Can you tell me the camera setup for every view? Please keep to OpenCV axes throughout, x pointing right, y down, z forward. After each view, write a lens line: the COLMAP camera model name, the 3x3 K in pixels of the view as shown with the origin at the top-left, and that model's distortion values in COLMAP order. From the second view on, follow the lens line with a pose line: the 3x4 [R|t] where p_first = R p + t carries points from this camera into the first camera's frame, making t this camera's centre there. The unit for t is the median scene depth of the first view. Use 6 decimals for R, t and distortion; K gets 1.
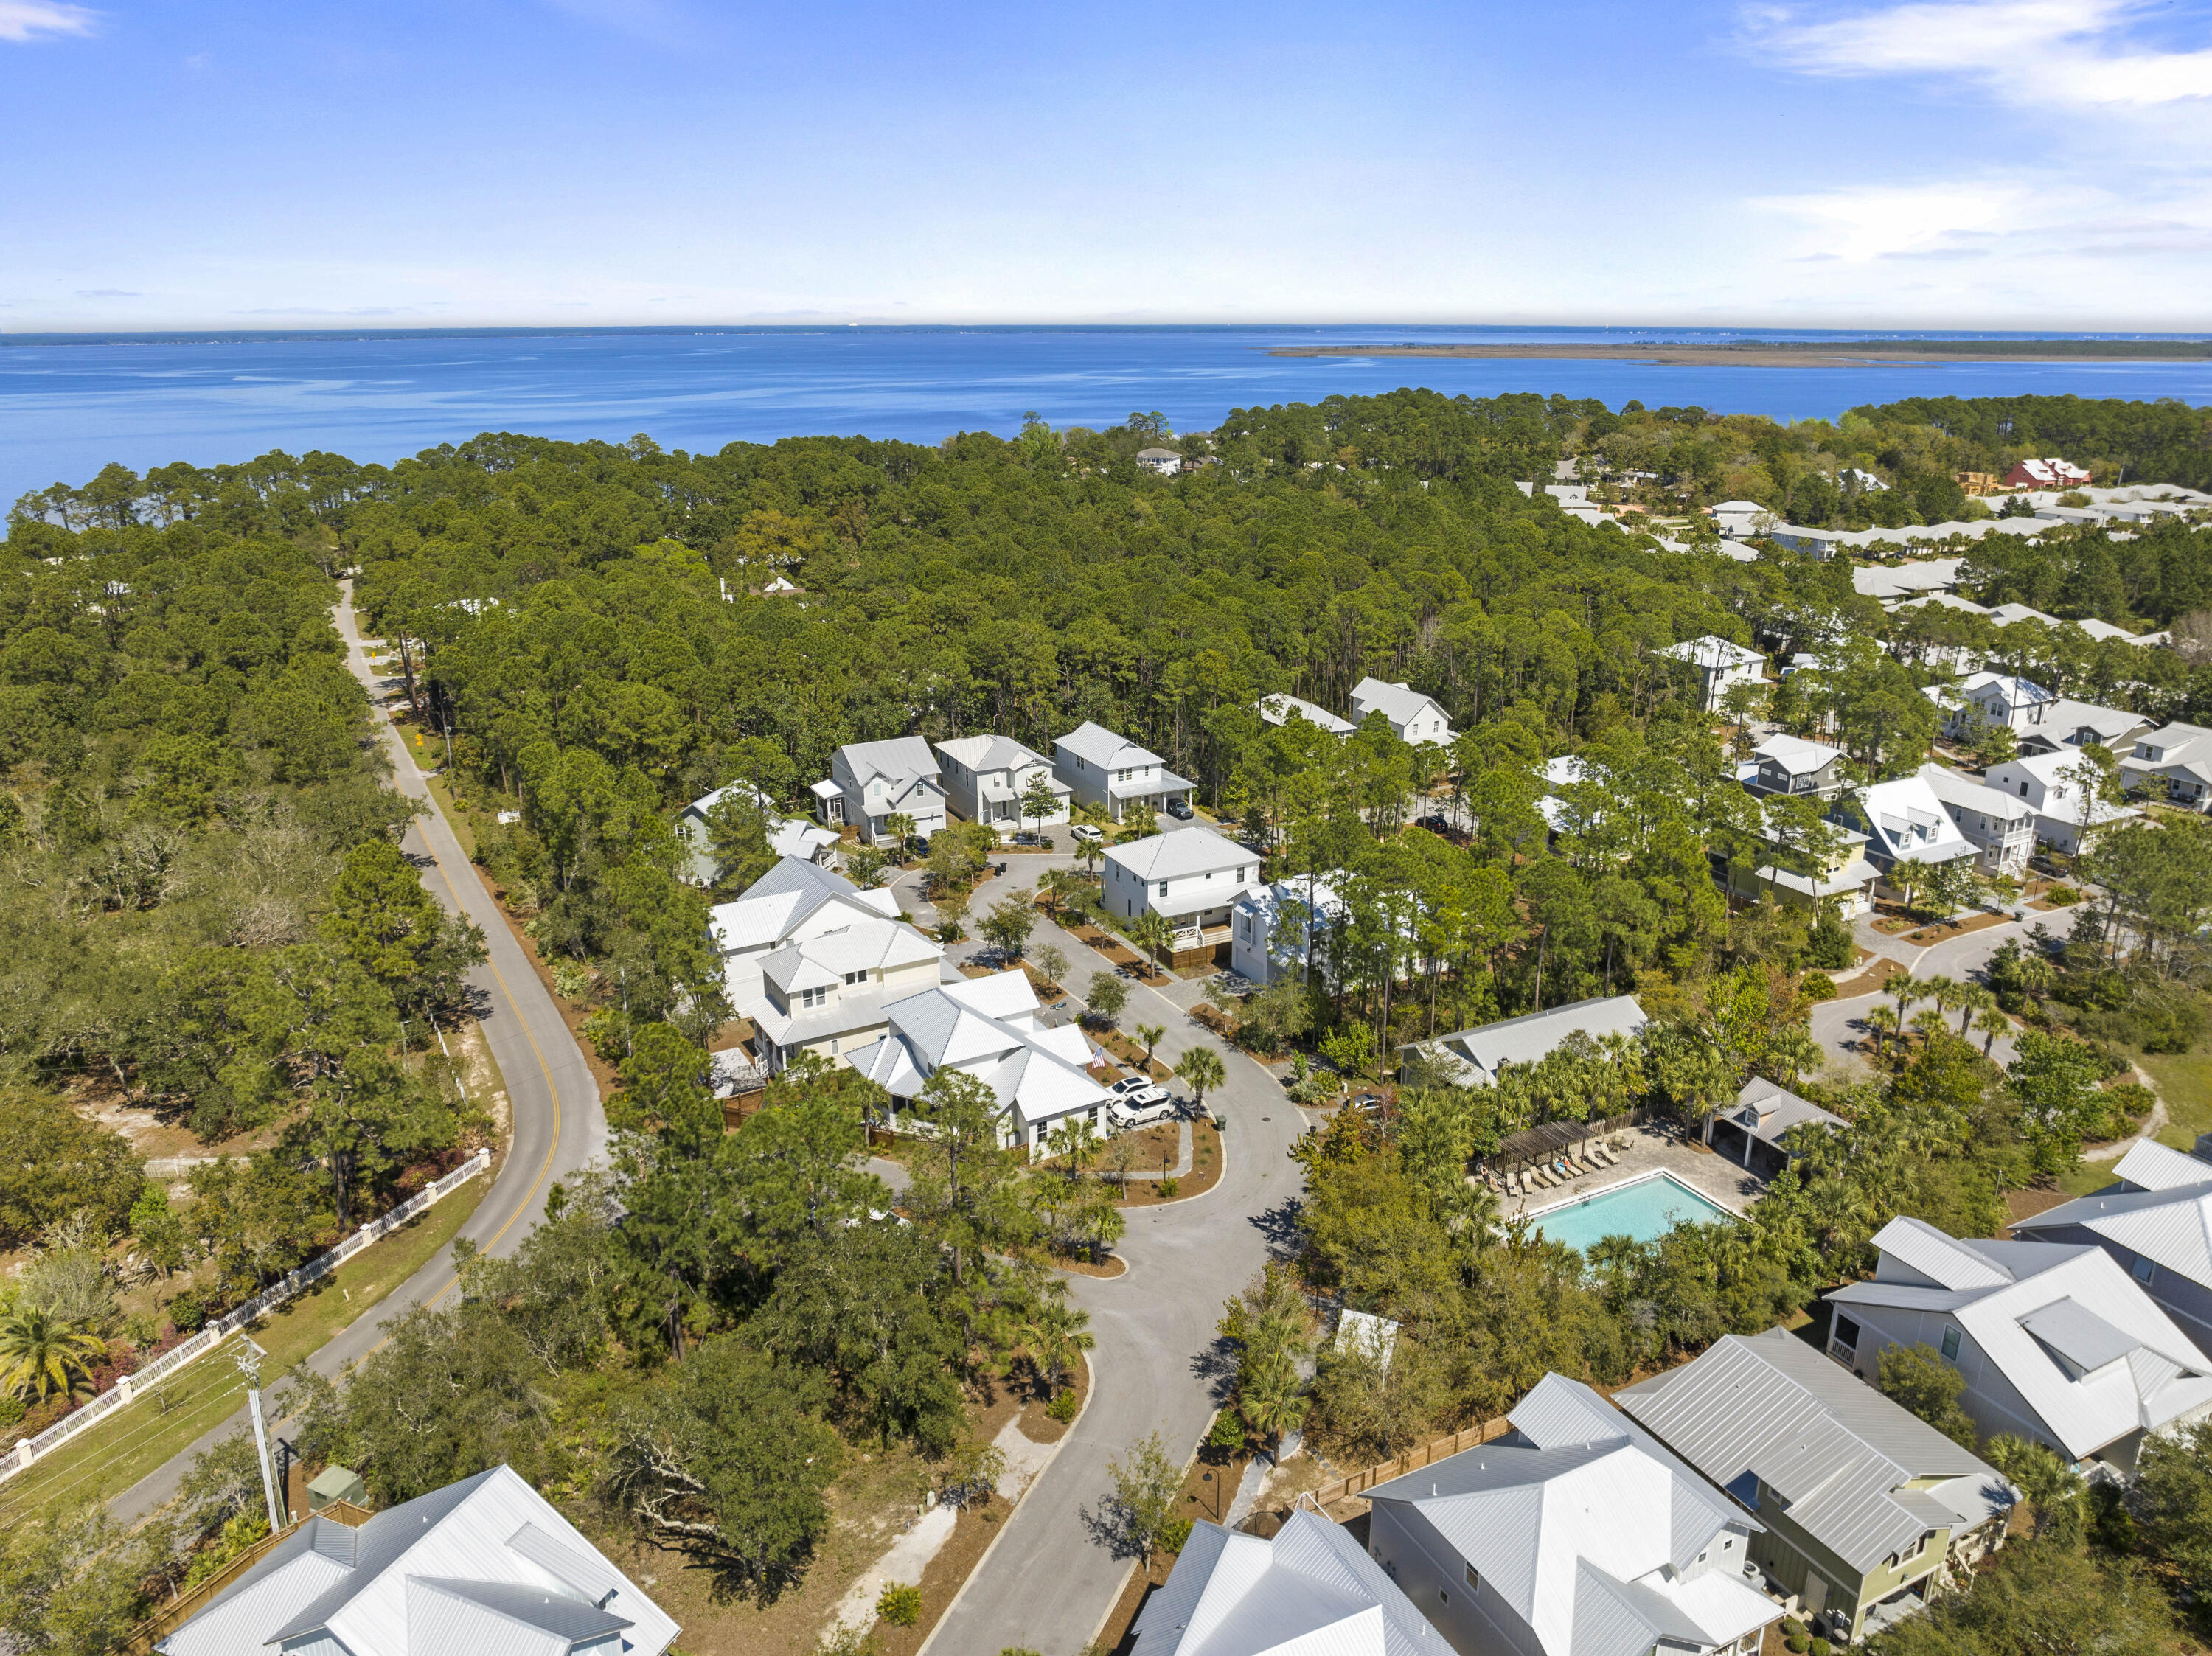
lens RADIAL K [[1554.3, 0, 1106.0], [0, 1554.3, 828.0], [0, 0, 1]] dist [-0.038030, -0.001292]
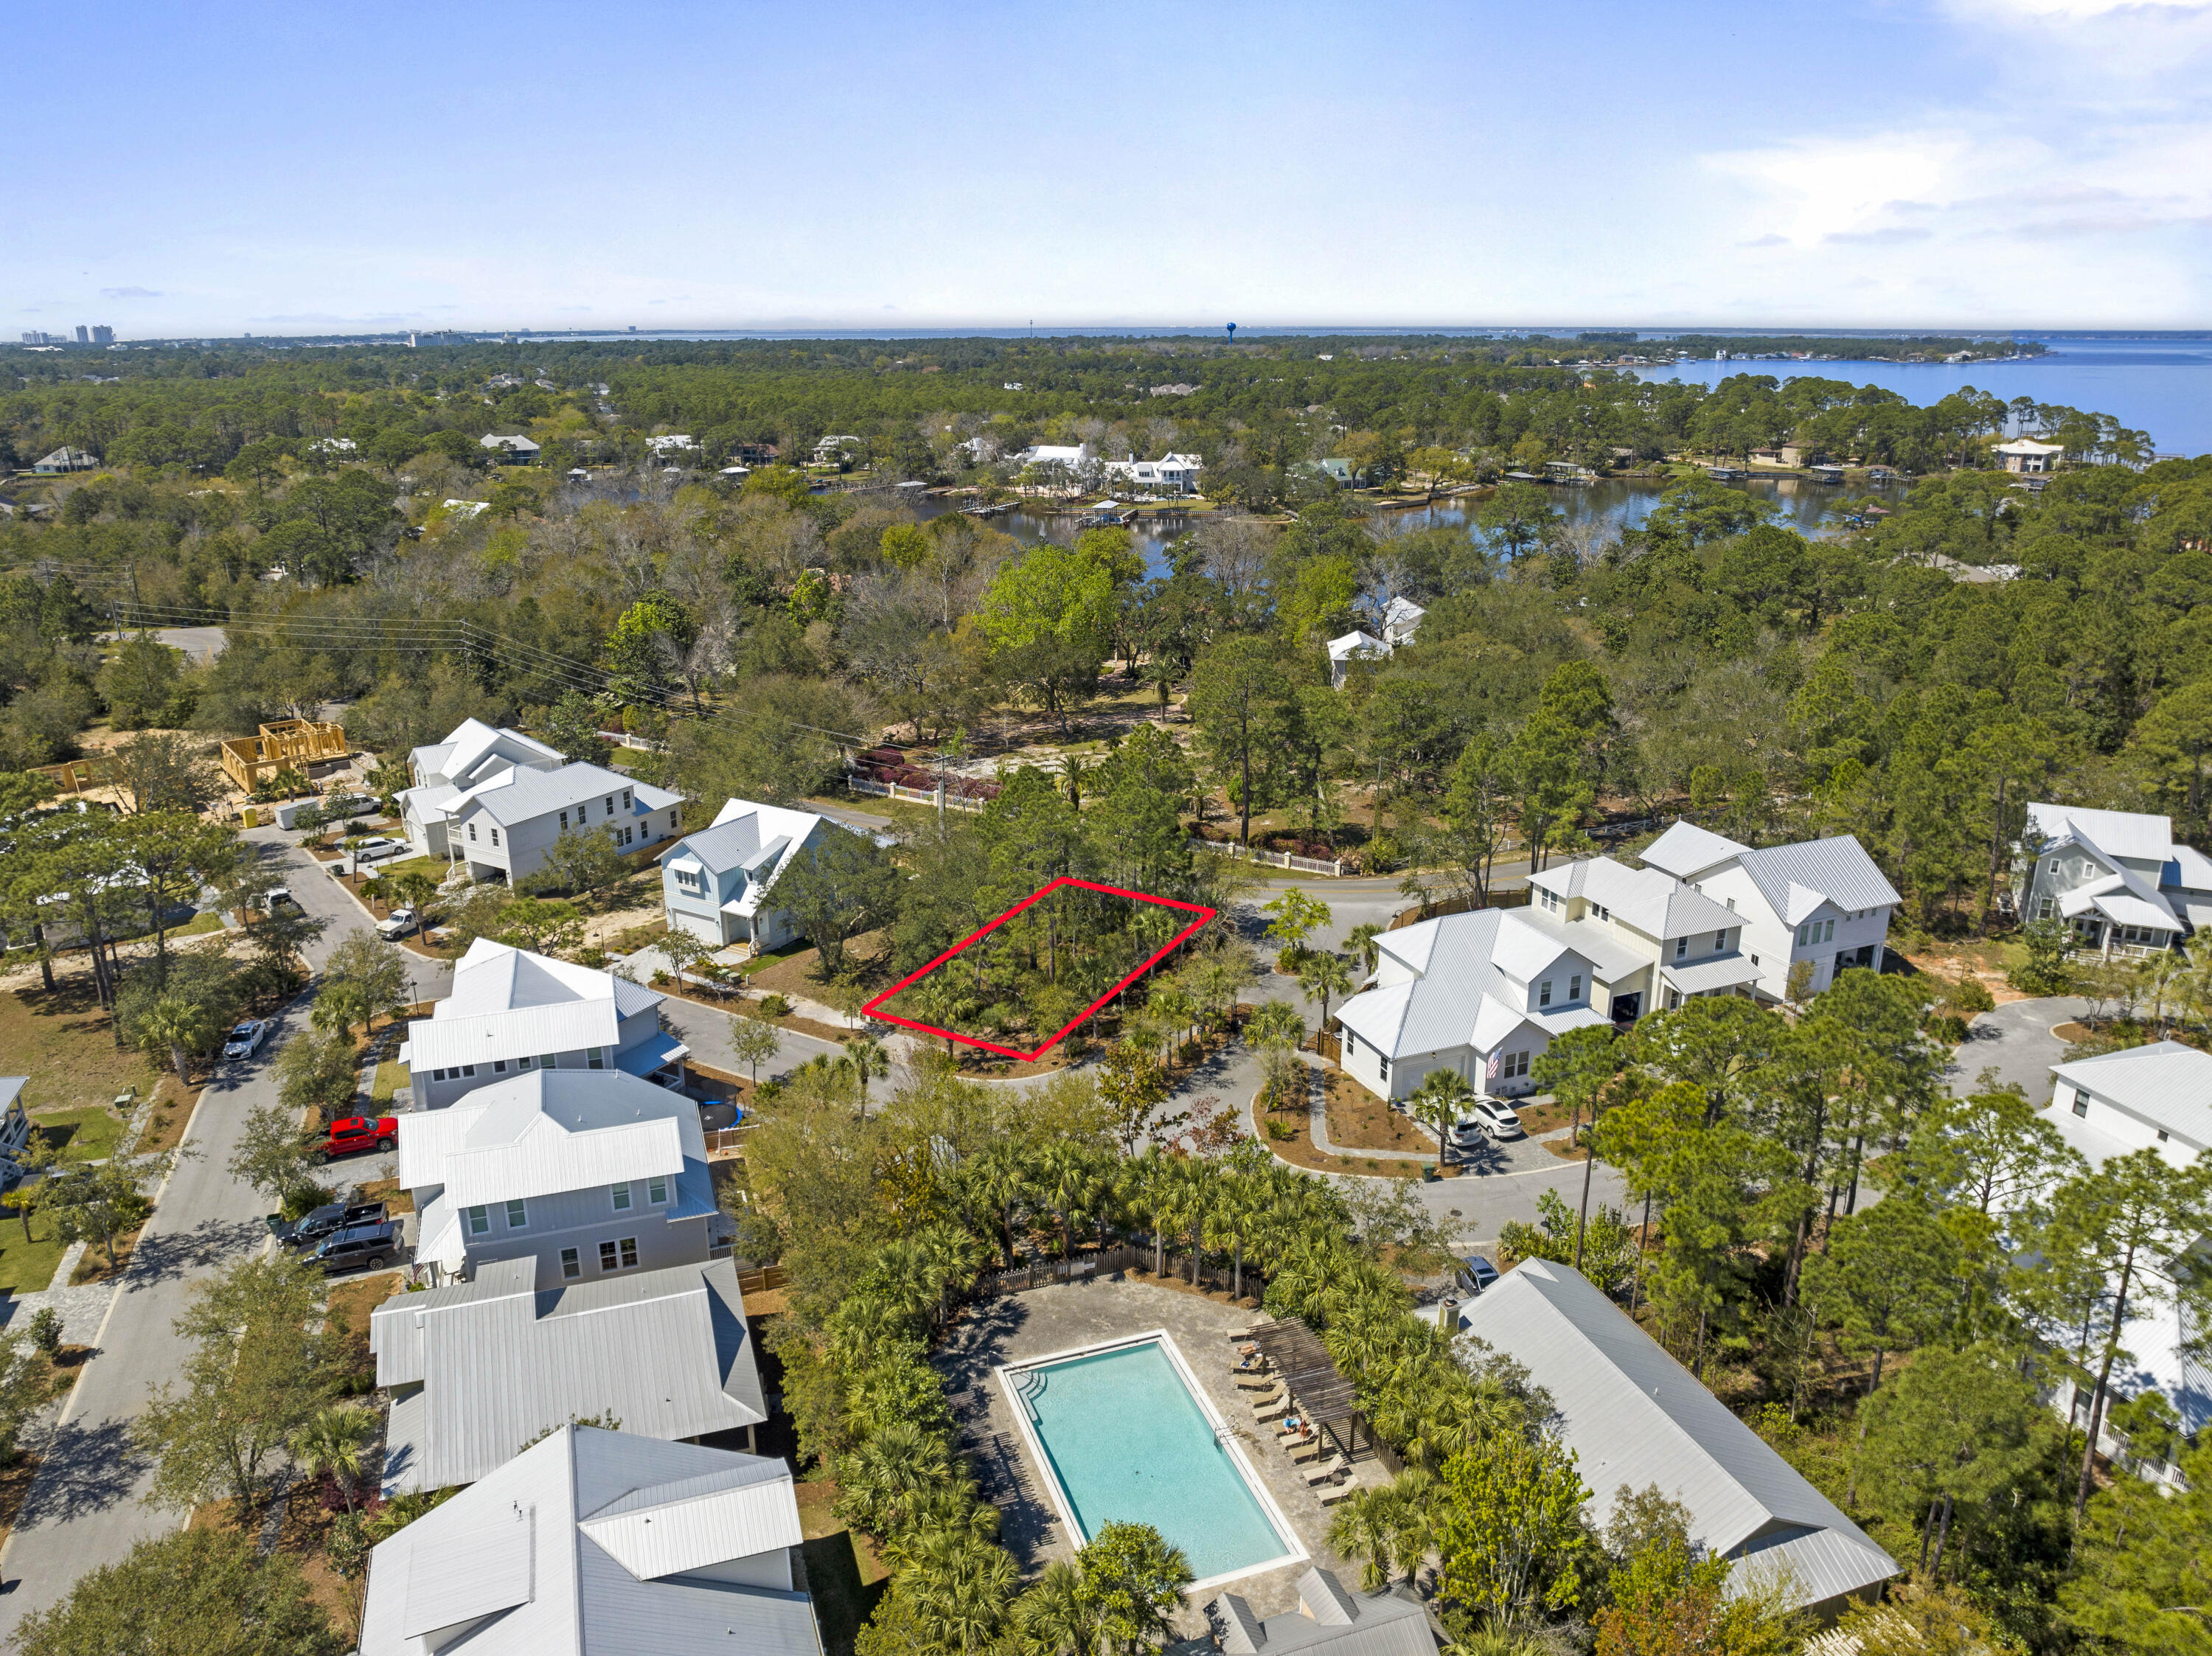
lens RADIAL K [[1554.3, 0, 1106.0], [0, 1554.3, 828.0], [0, 0, 1]] dist [-0.038030, -0.001292]
pose [[-0.137820, 0.304789, -0.942396, 0.494049], [-0.299460, 0.894122, 0.332971, -0.111564], [0.944102, 0.328100, -0.031956, 0.517193]]
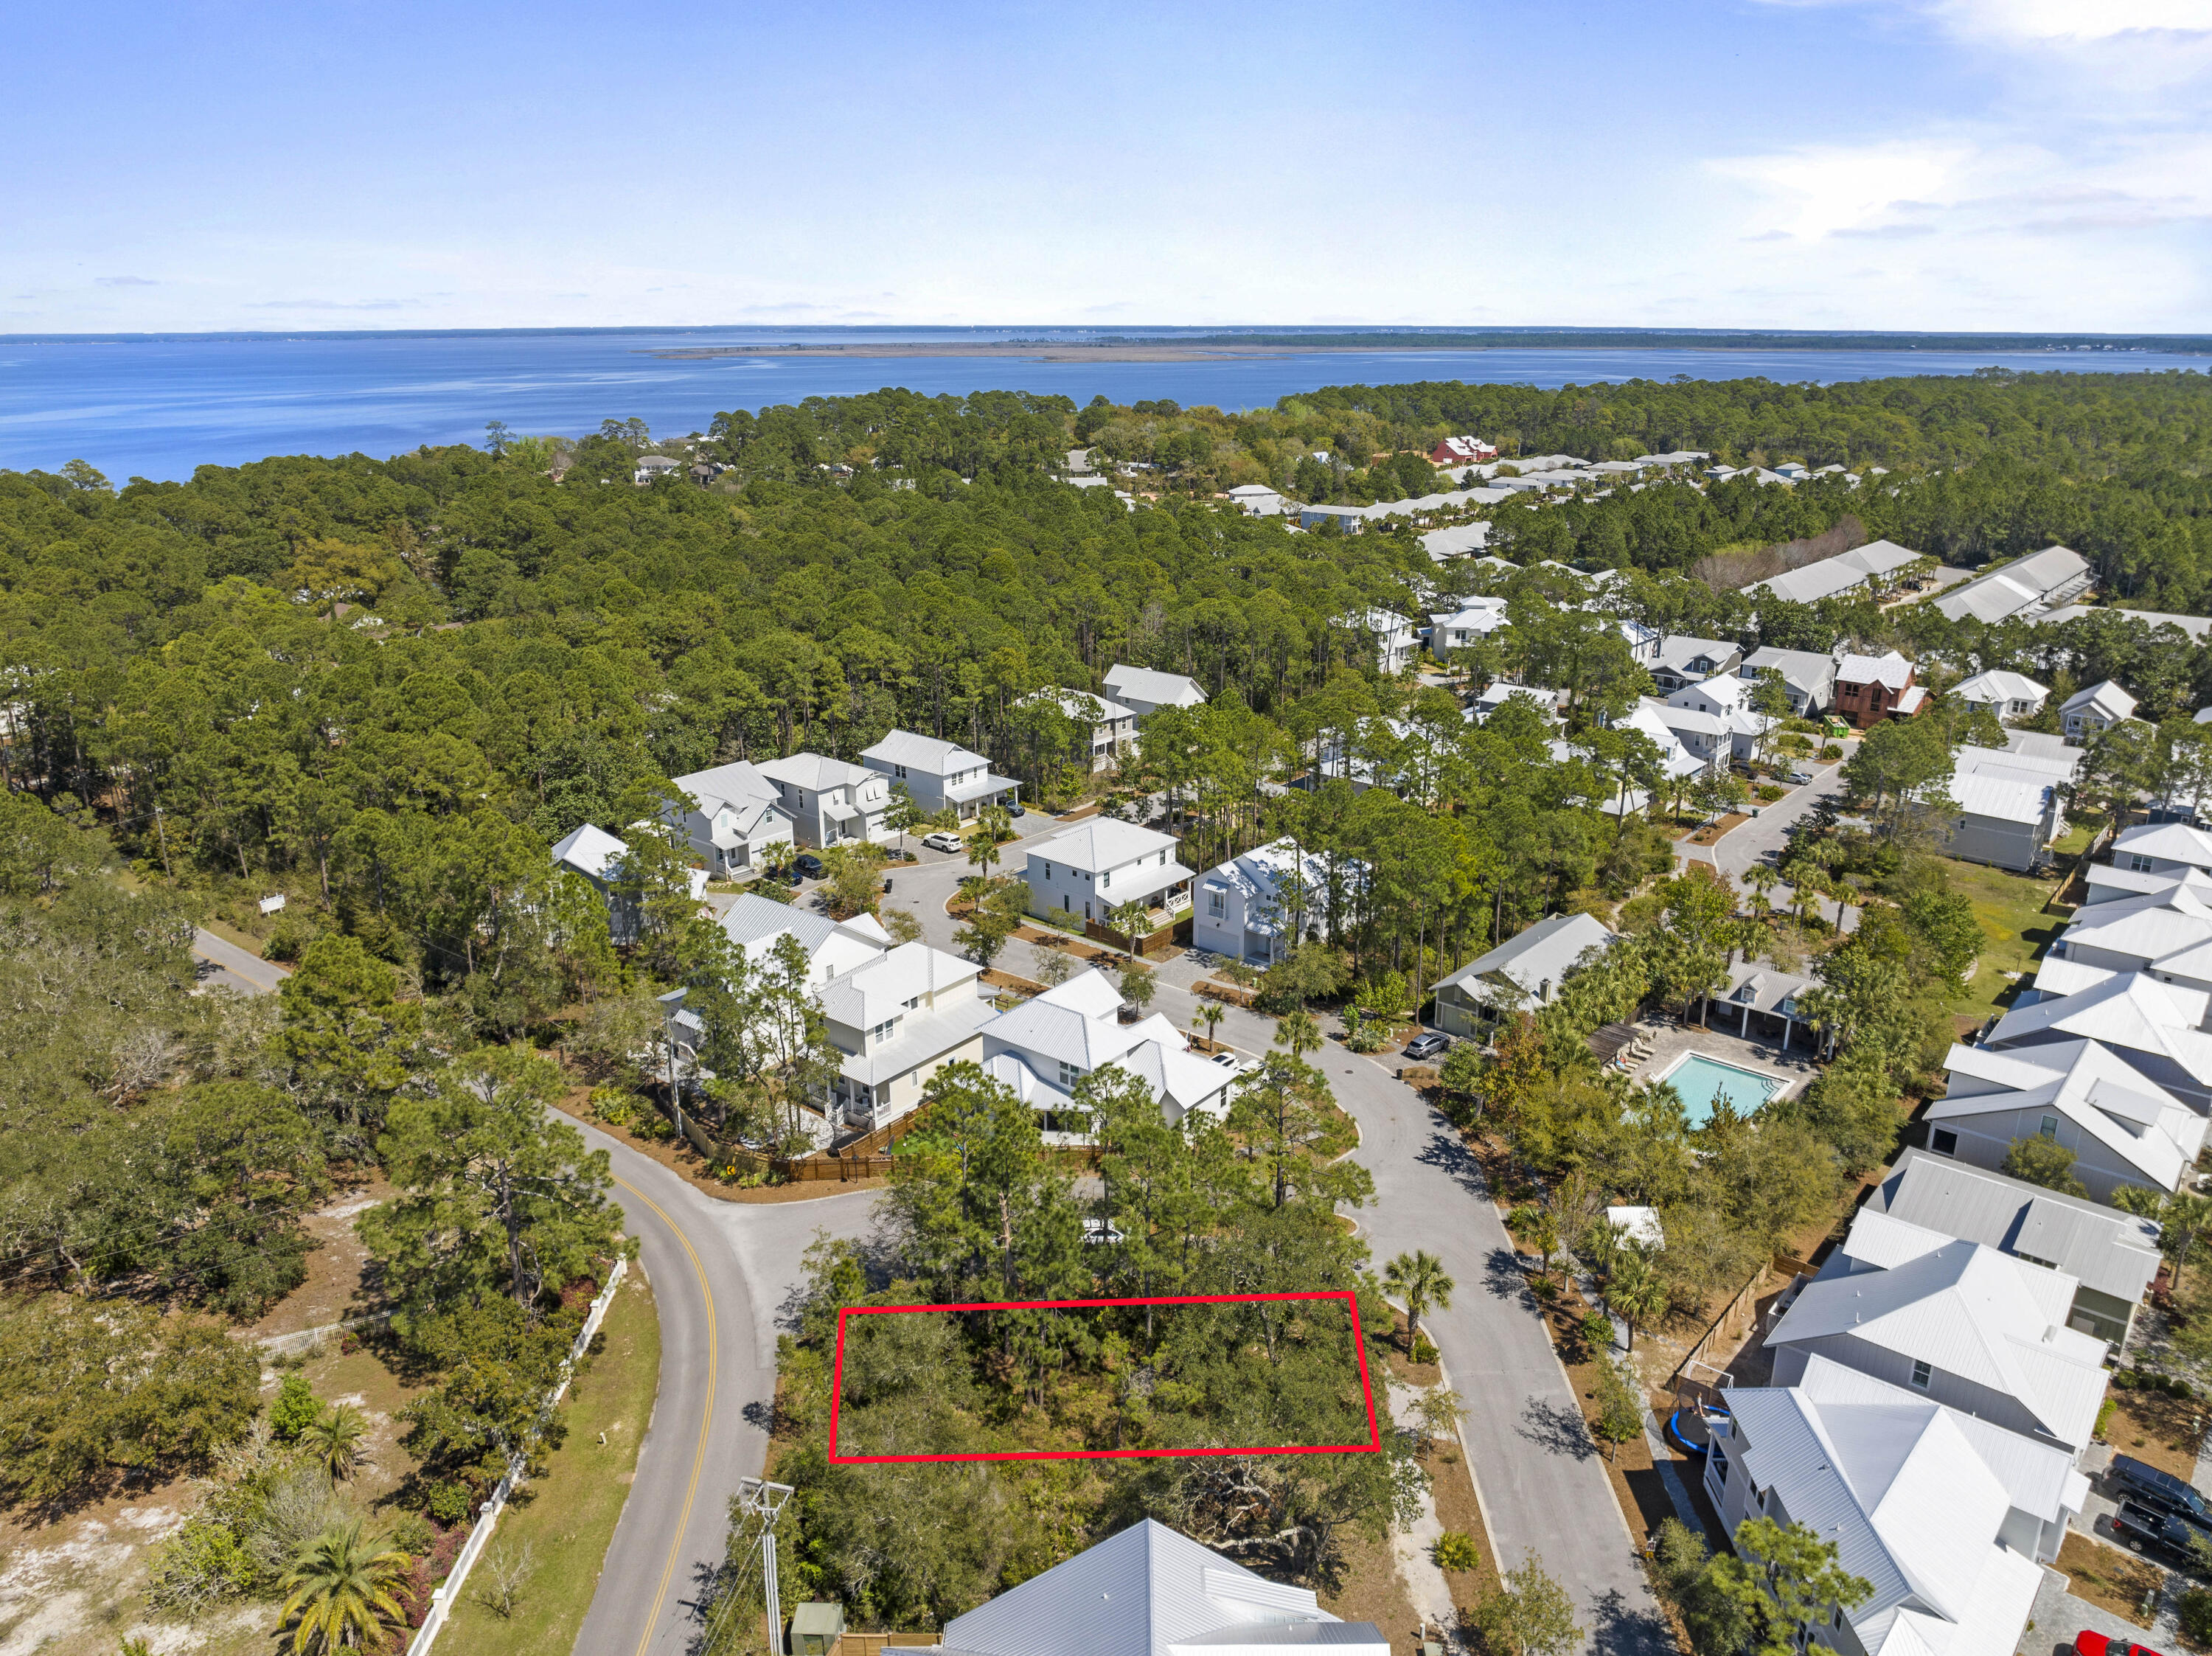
lens RADIAL K [[1554.3, 0, 1106.0], [0, 1554.3, 828.0], [0, 0, 1]] dist [-0.038030, -0.001292]
pose [[0.925981, -0.116112, 0.359274, -0.265486], [0.116267, 0.992991, 0.021258, -0.013228], [-0.359224, 0.022087, 0.932990, 0.039101]]
